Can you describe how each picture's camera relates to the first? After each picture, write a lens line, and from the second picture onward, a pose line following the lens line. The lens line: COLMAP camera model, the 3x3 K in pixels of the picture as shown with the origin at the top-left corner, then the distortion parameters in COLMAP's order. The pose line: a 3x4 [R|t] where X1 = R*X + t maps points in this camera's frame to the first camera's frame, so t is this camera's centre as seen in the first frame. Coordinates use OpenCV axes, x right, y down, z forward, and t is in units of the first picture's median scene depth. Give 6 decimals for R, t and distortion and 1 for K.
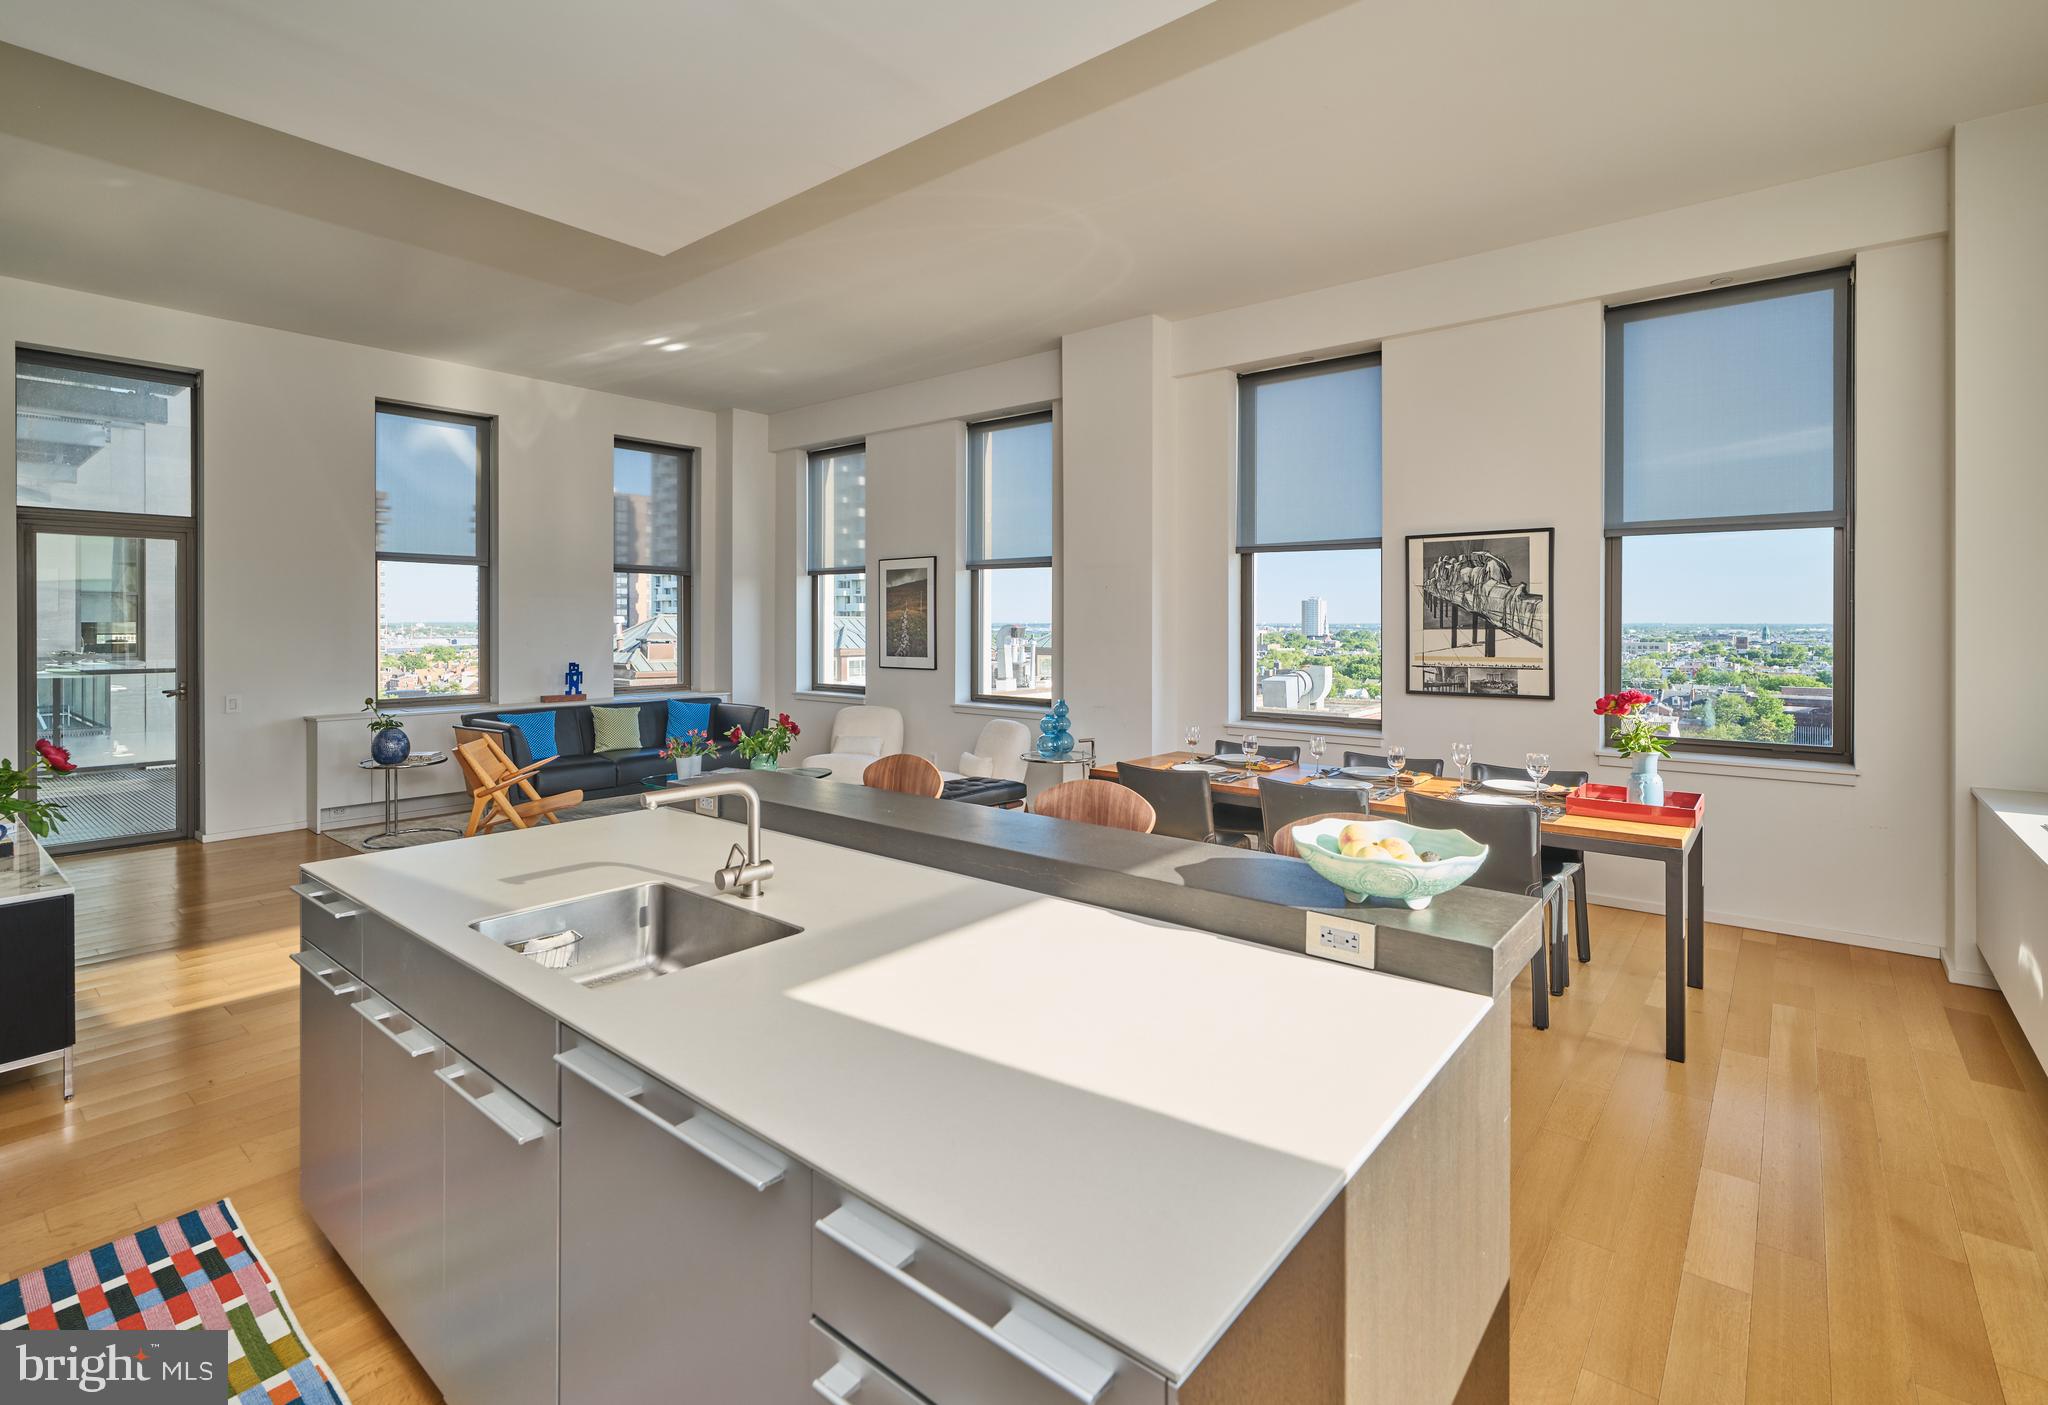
lens RADIAL K [[956.1, 0, 1023.7], [0, 956.1, 619.5], [0, 0, 1]] dist [0.003823, 0.000253]
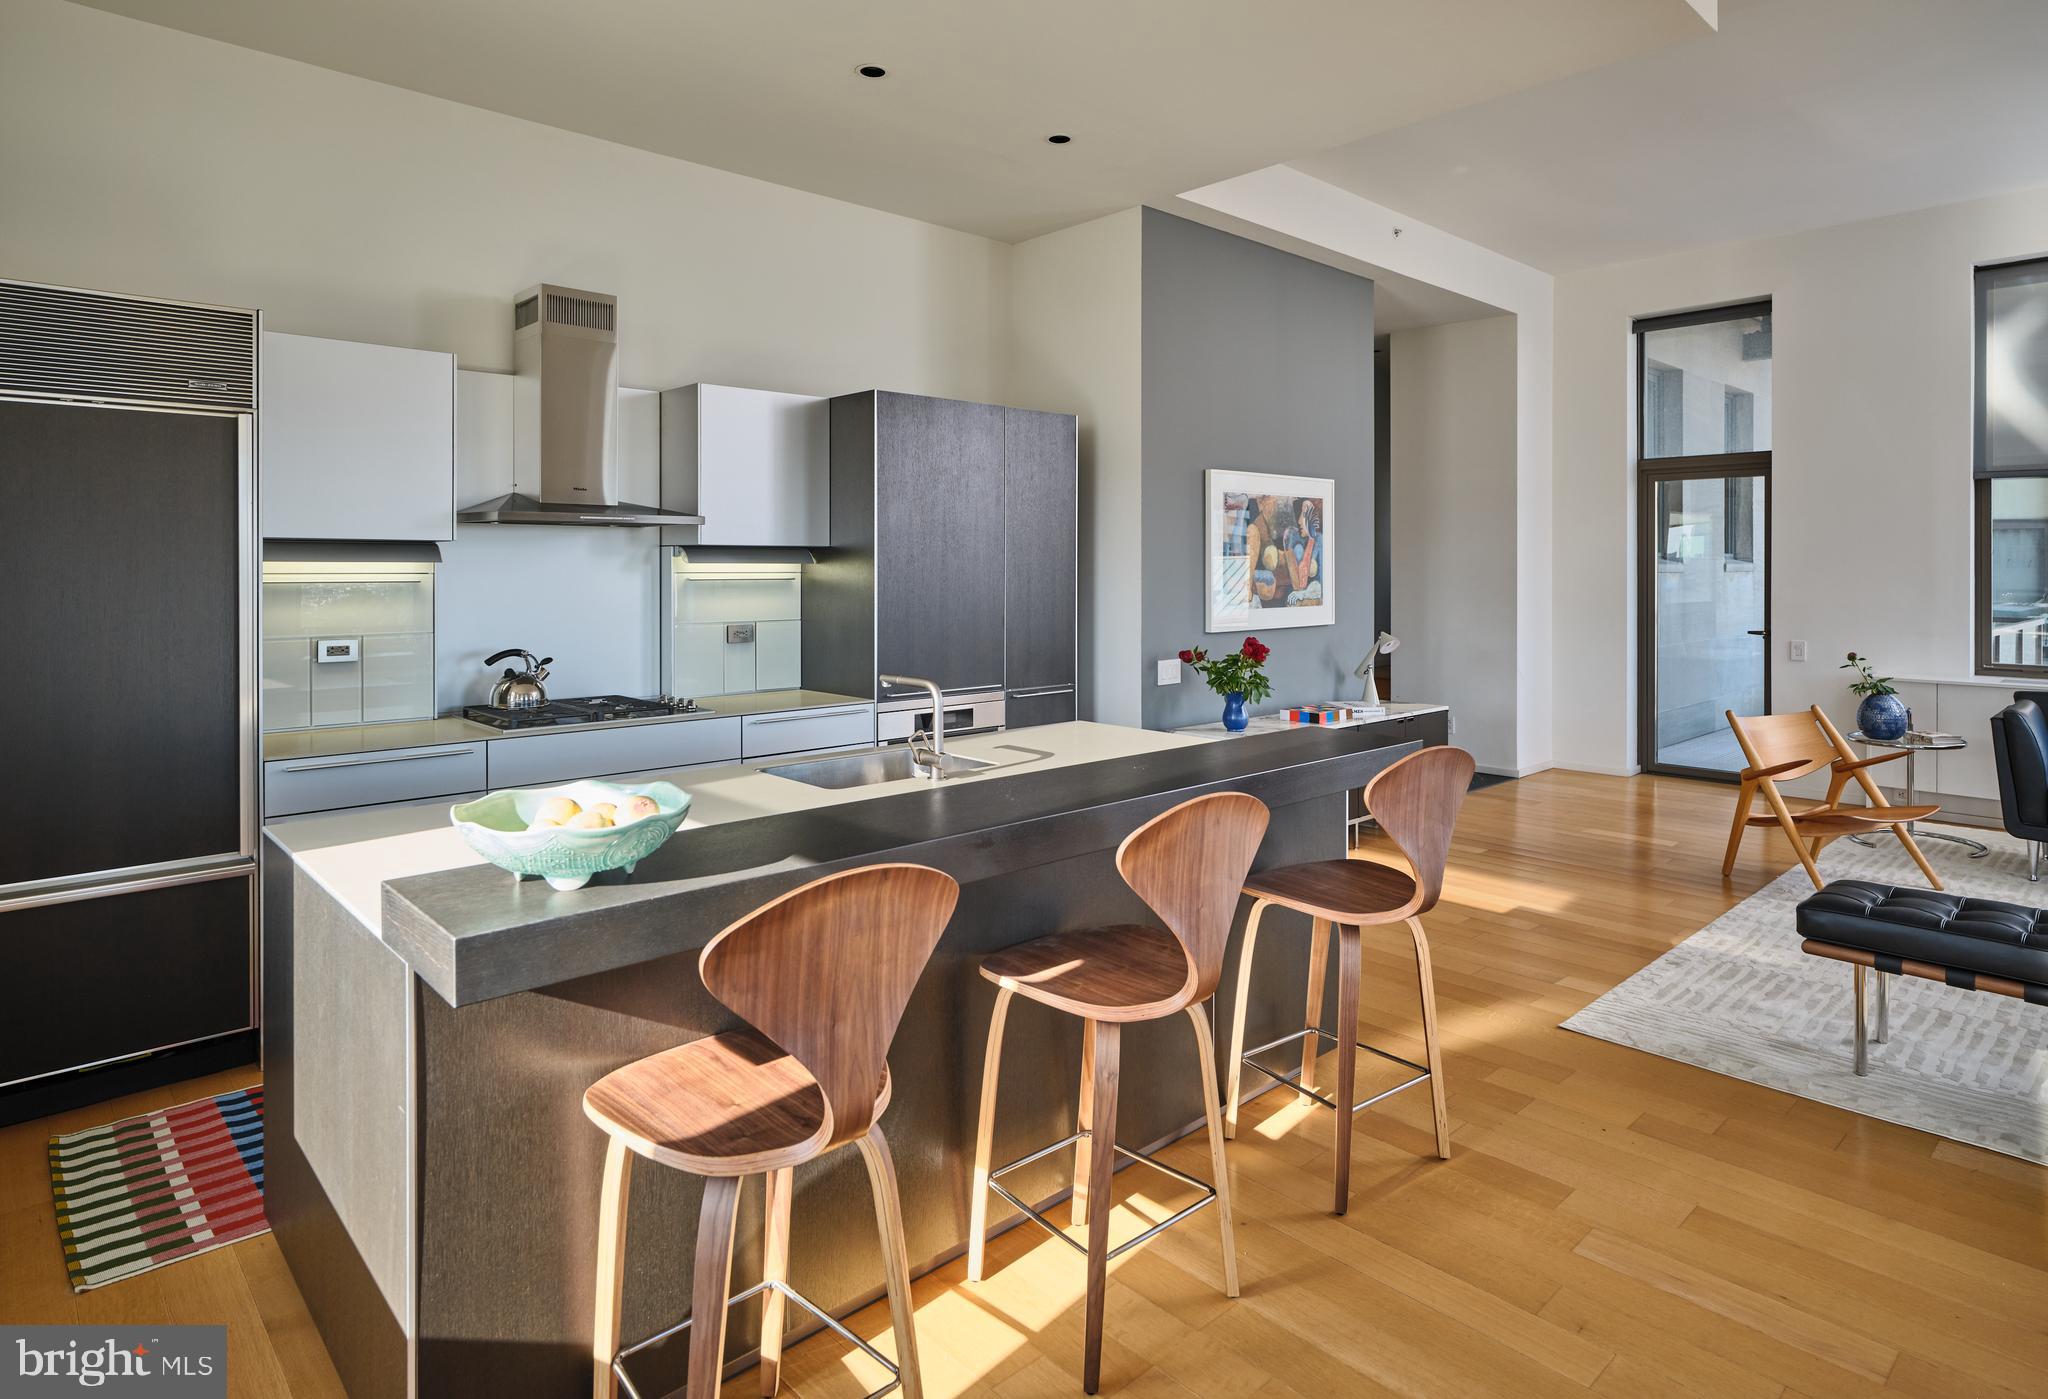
lens RADIAL K [[1139.7, 0, 1024.4], [0, 1139.7, 575.8], [0, 0, 1]] dist [-0.006717, -0.000445]
pose [[-0.132462, 0.007019, -0.991163, 0.395762], [0.002955, 0.999973, 0.006687, 0.009440], [0.991184, -0.002043, -0.132480, 0.473230]]
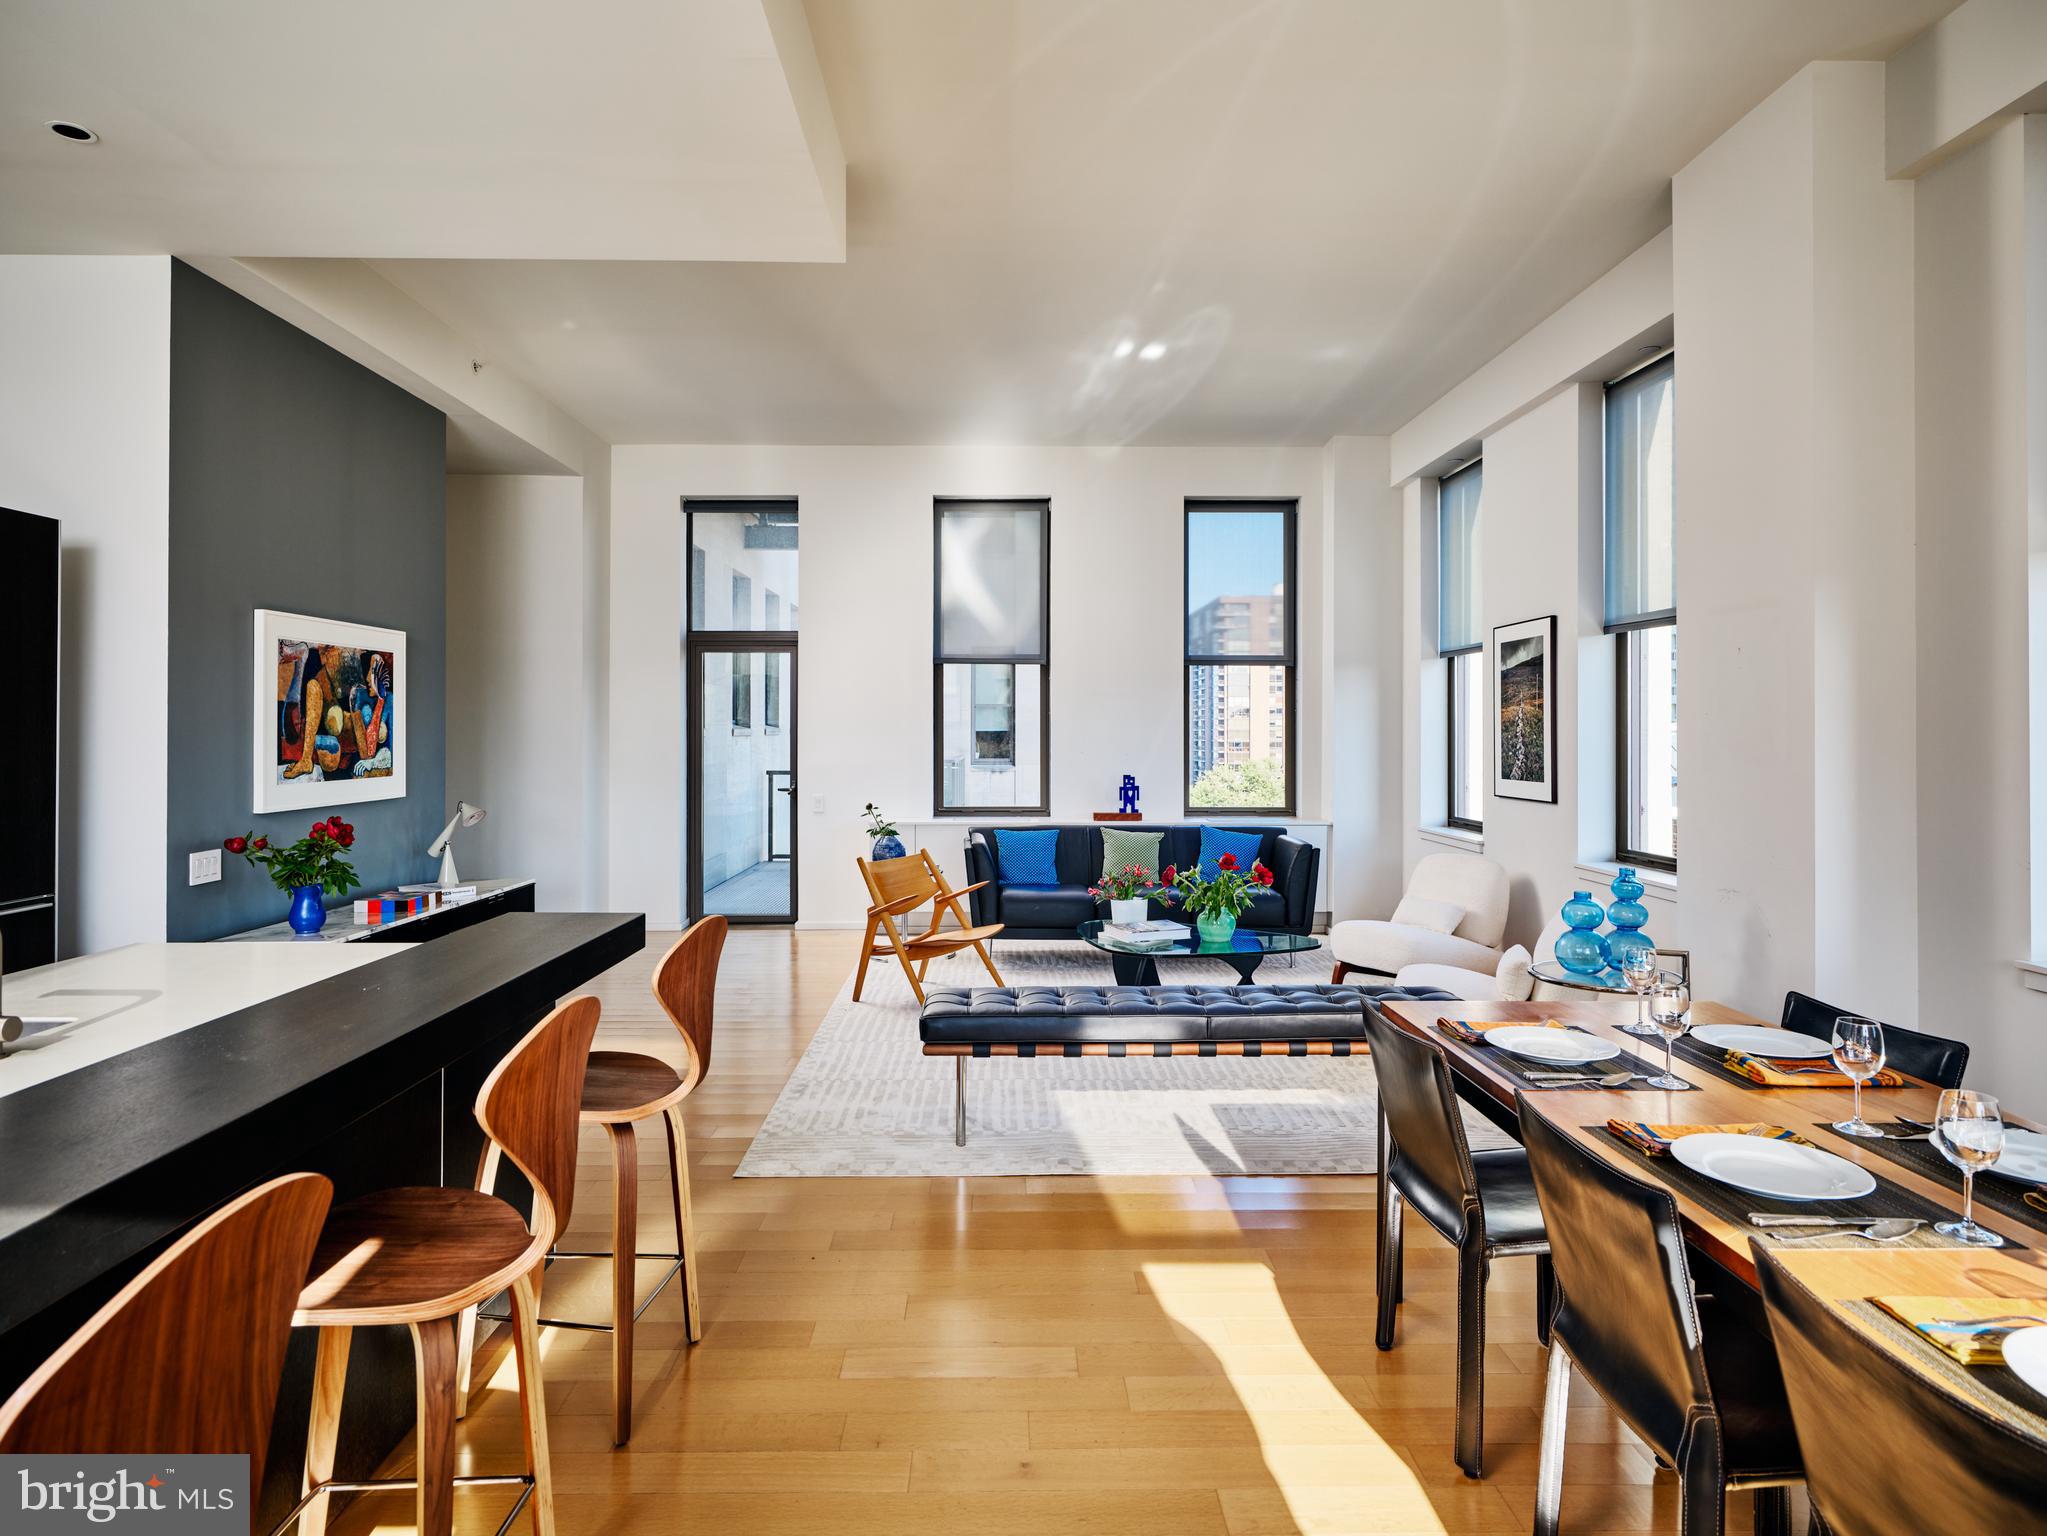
lens RADIAL K [[1161.8, 0, 1019.9], [0, 1161.8, 730.0], [0, 0, 1]] dist [-0.005933, -0.000929]
pose [[0.652862, -0.001006, -0.757476, 0.345913], [0.000938, 0.999999, -0.000520, 0.008802], [0.757476, -0.000371, 0.652863, 0.375579]]
